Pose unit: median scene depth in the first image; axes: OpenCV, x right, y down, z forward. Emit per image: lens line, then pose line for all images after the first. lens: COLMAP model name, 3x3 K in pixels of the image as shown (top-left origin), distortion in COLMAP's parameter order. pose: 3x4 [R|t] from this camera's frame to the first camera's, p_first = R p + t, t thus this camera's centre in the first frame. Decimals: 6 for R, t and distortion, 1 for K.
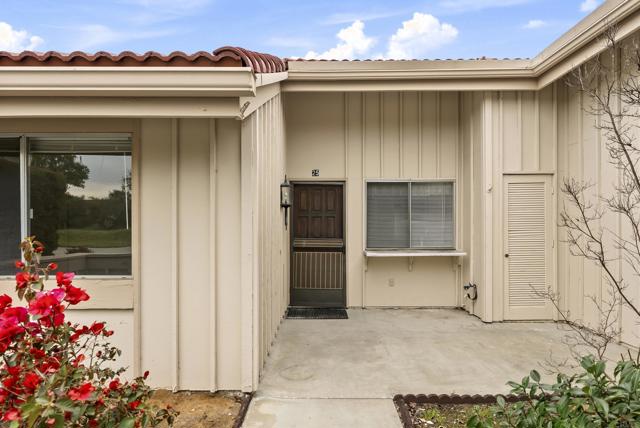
lens RADIAL K [[369.9, 0, 317.3], [0, 369.9, 220.2], [0, 0, 1]] dist [-0.004439, -0.001902]
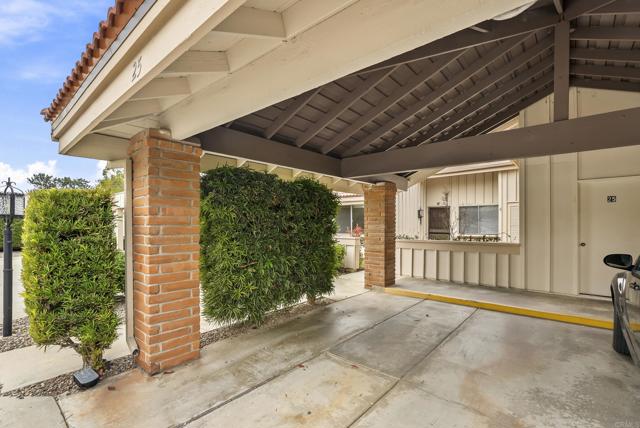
lens RADIAL K [[292.5, 0, 319.4], [0, 292.5, 224.6], [0, 0, 1]] dist [0.000369, -0.000243]
pose [[0.764714, 0.001227, -0.644368, 0.734249], [0.003824, 0.999972, 0.006443, 0.002979], [0.644358, -0.007391, 0.764688, -1.196601]]
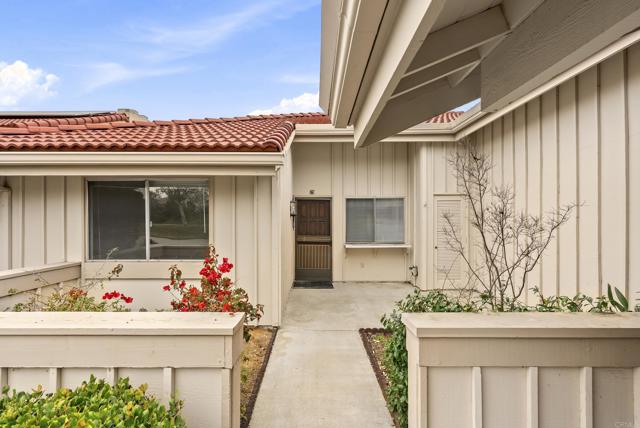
lens RADIAL K [[292.5, 0, 309.1], [0, 292.5, 217.8], [0, 0, 1]] dist [0.000369, -0.000243]
pose [[0.999991, 0.001407, -0.004042, -0.012797], [-0.001396, 0.999995, 0.002667, -0.028455], [0.004045, -0.002661, 0.999988, -0.205075]]
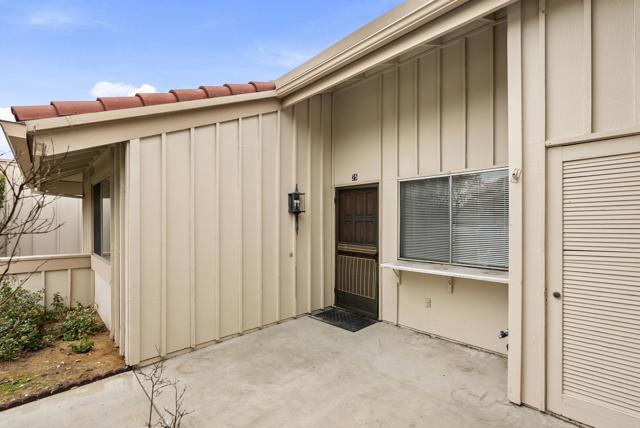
lens RADIAL K [[292.5, 0, 318.1], [0, 292.5, 218.3], [0, 0, 1]] dist [0.000369, -0.000243]
pose [[0.699502, -0.006195, -0.714604, 0.526433], [0.004113, 0.999981, -0.004643, -0.015413], [0.714619, 0.000308, 0.699514, 0.407546]]
